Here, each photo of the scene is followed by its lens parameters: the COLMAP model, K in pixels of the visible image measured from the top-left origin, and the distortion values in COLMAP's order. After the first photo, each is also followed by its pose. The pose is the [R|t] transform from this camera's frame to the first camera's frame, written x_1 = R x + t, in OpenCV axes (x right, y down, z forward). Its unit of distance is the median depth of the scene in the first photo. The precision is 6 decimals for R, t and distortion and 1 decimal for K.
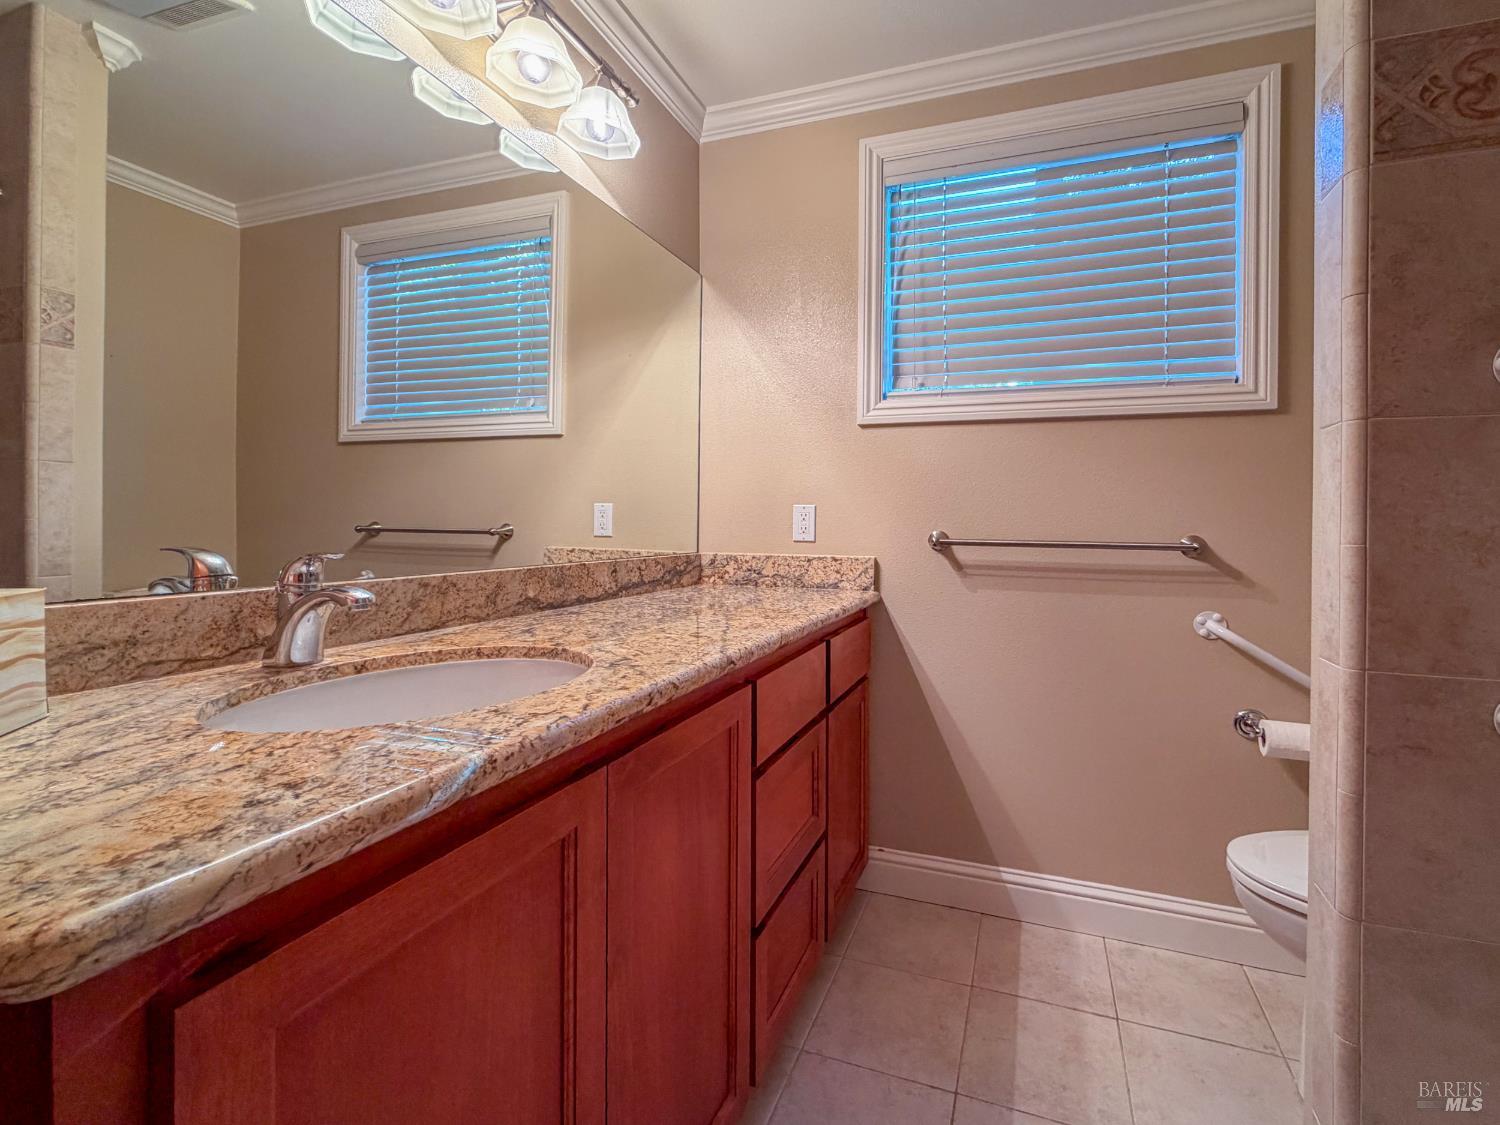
lens RADIAL K [[734.7, 0, 750.0], [0, 734.7, 562.5], [0, 0, 1]] dist [-0.000902, 0.000682]
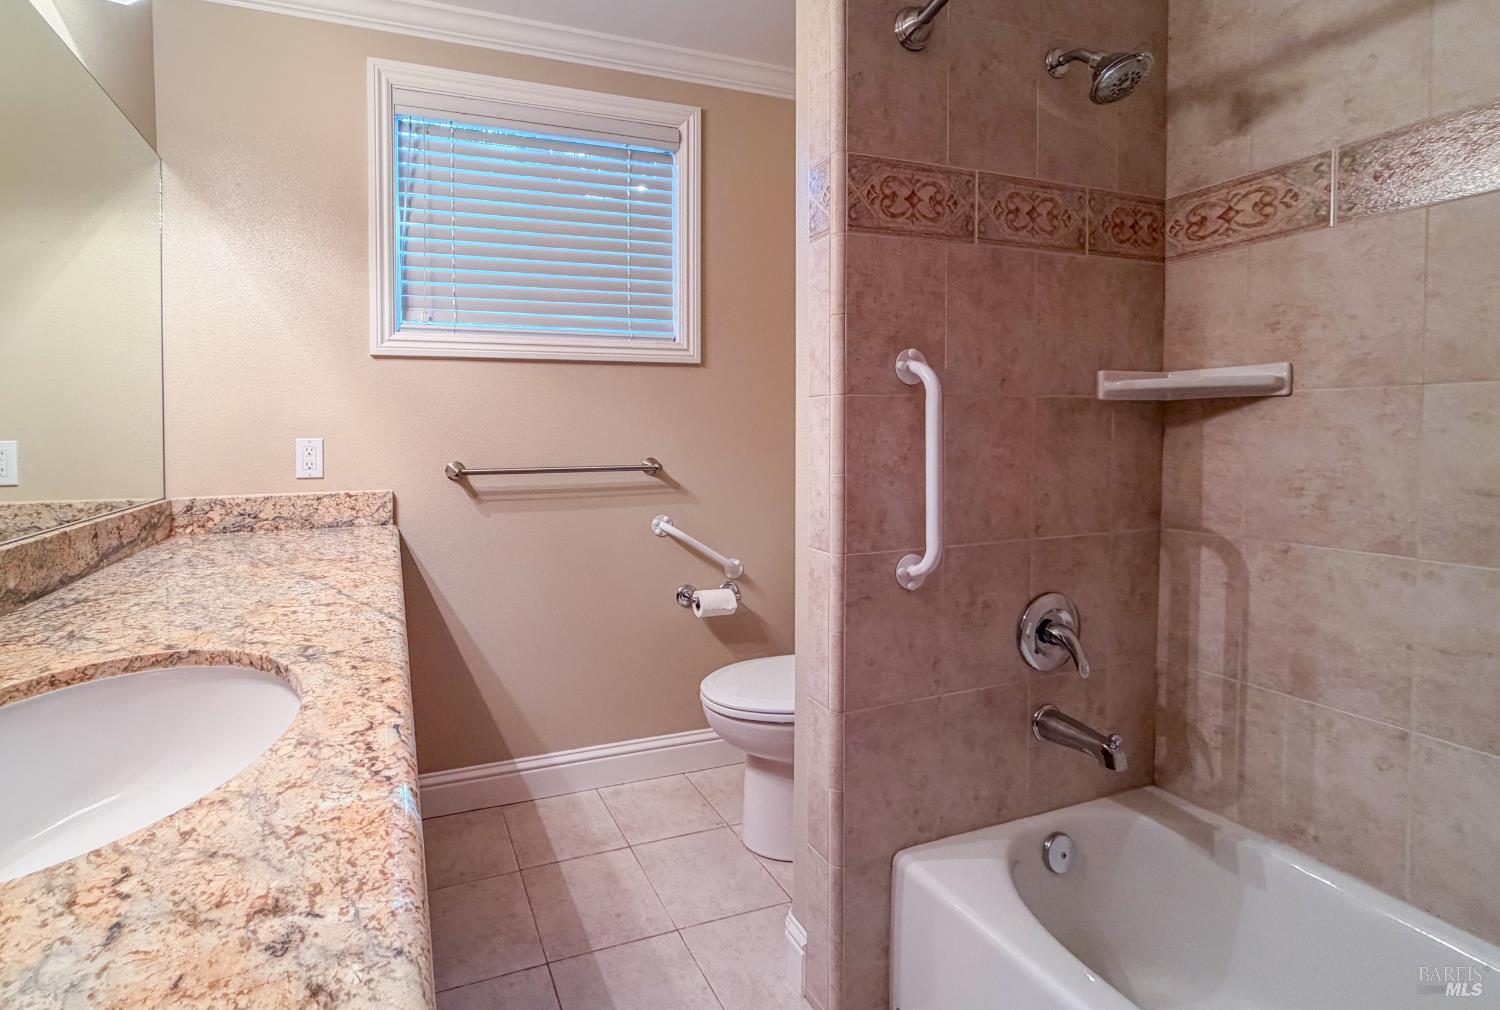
lens RADIAL K [[715.9, 0, 649.2], [0, 715.9, 491.9], [0, 0, 1]] dist [-0.001352, -0.000219]
pose [[0.753489, -0.070700, 0.653648, -0.225667], [0.051102, 0.997491, 0.048983, -0.039644], [-0.655472, -0.003506, 0.755212, 0.057590]]
